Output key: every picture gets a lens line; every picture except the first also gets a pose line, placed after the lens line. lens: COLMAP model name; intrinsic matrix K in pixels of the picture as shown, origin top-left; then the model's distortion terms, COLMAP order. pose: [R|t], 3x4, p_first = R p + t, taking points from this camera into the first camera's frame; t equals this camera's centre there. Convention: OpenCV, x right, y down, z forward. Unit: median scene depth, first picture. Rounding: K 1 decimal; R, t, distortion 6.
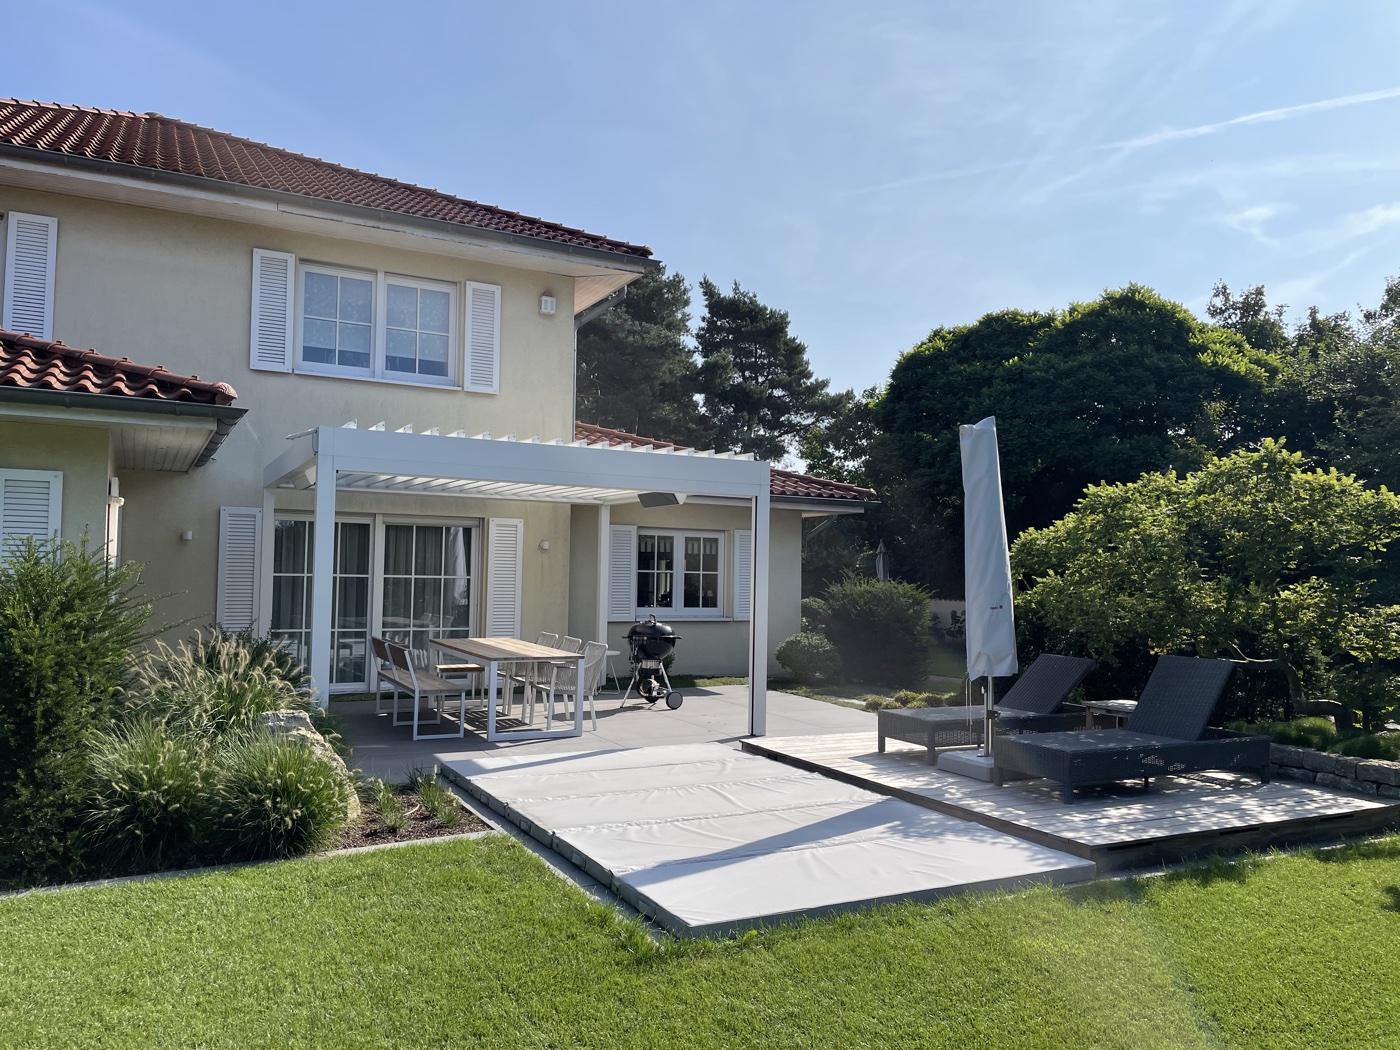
lens RADIAL K [[1053.4, 0, 698.1], [0, 1053.4, 536.7], [0, 0, 1]] dist [0.089127, -0.119790]
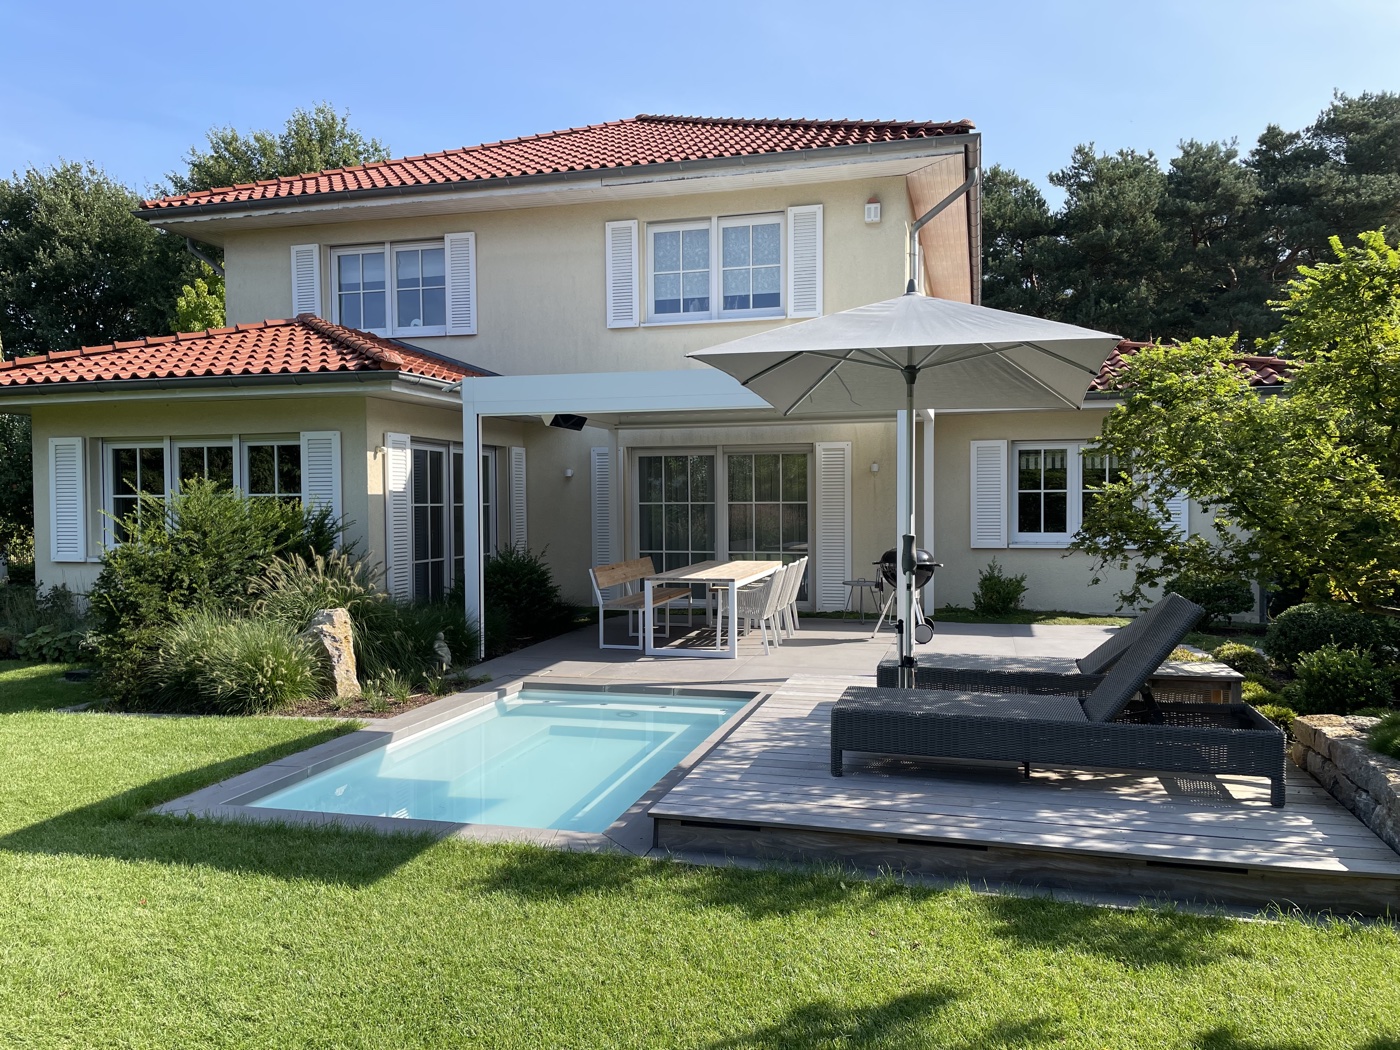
lens RADIAL K [[1053.4, 0, 698.1], [0, 1053.4, 536.7], [0, 0, 1]] dist [0.089127, -0.119790]
pose [[0.726857, 0.001071, -0.686788, 0.271514], [0.044328, 0.997841, 0.048470, 0.011576], [0.685356, -0.065674, 0.725240, 0.127173]]
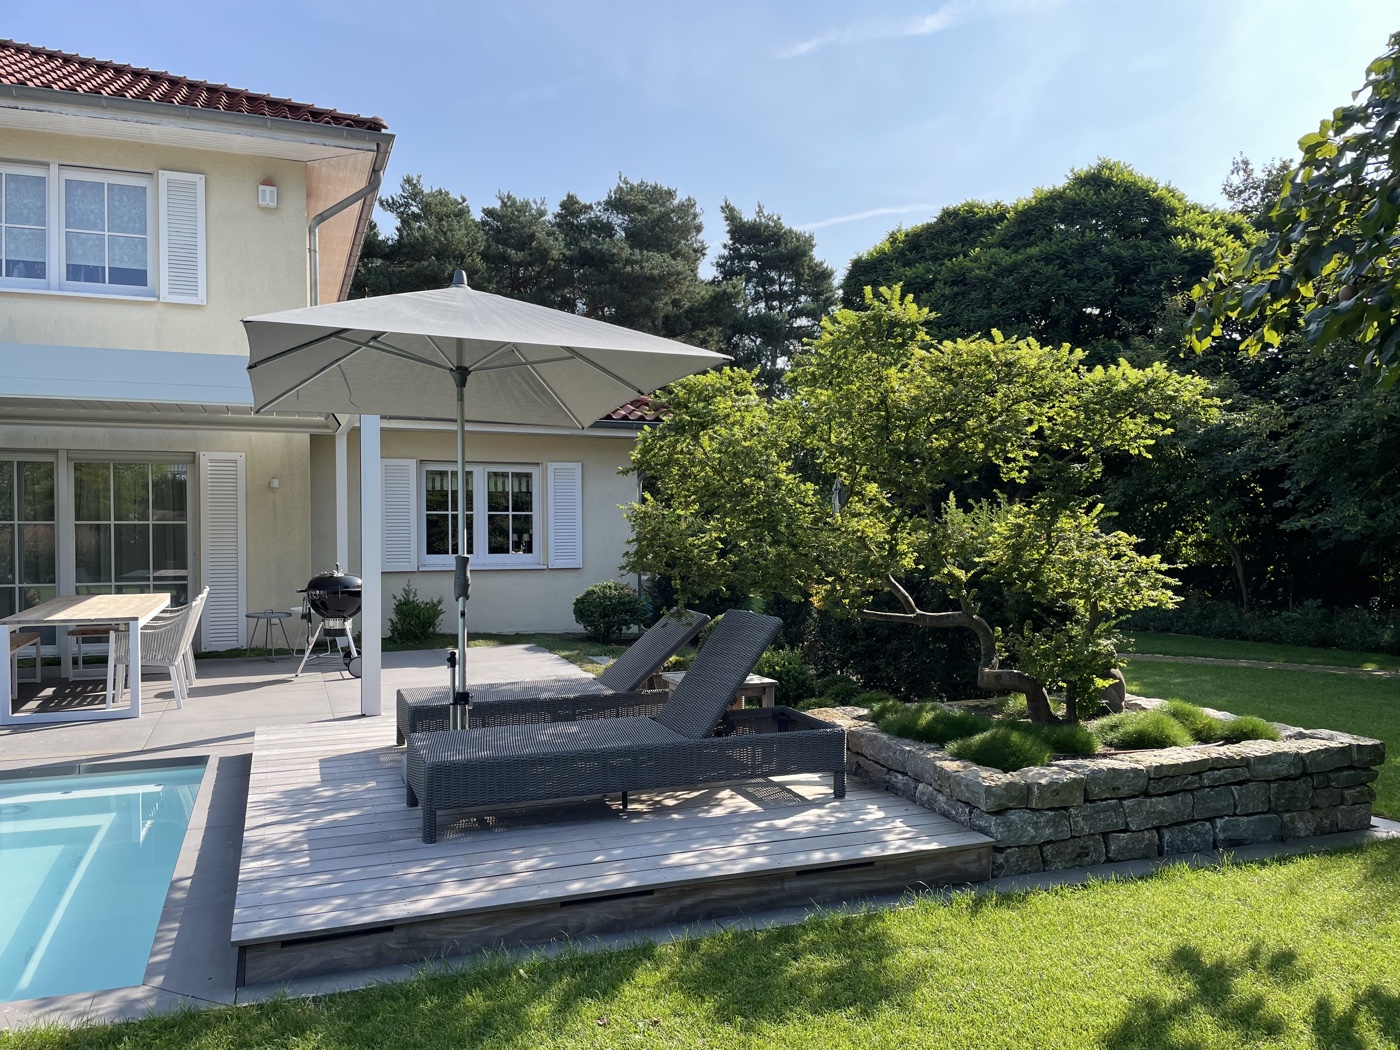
lens RADIAL K [[1053.4, 0, 698.1], [0, 1053.4, 536.7], [0, 0, 1]] dist [0.089127, -0.119790]
pose [[0.993208, -0.017346, -0.115053, 0.197675], [0.022967, 0.998597, 0.047710, 0.012151], [0.114064, -0.050028, 0.992213, 0.127043]]
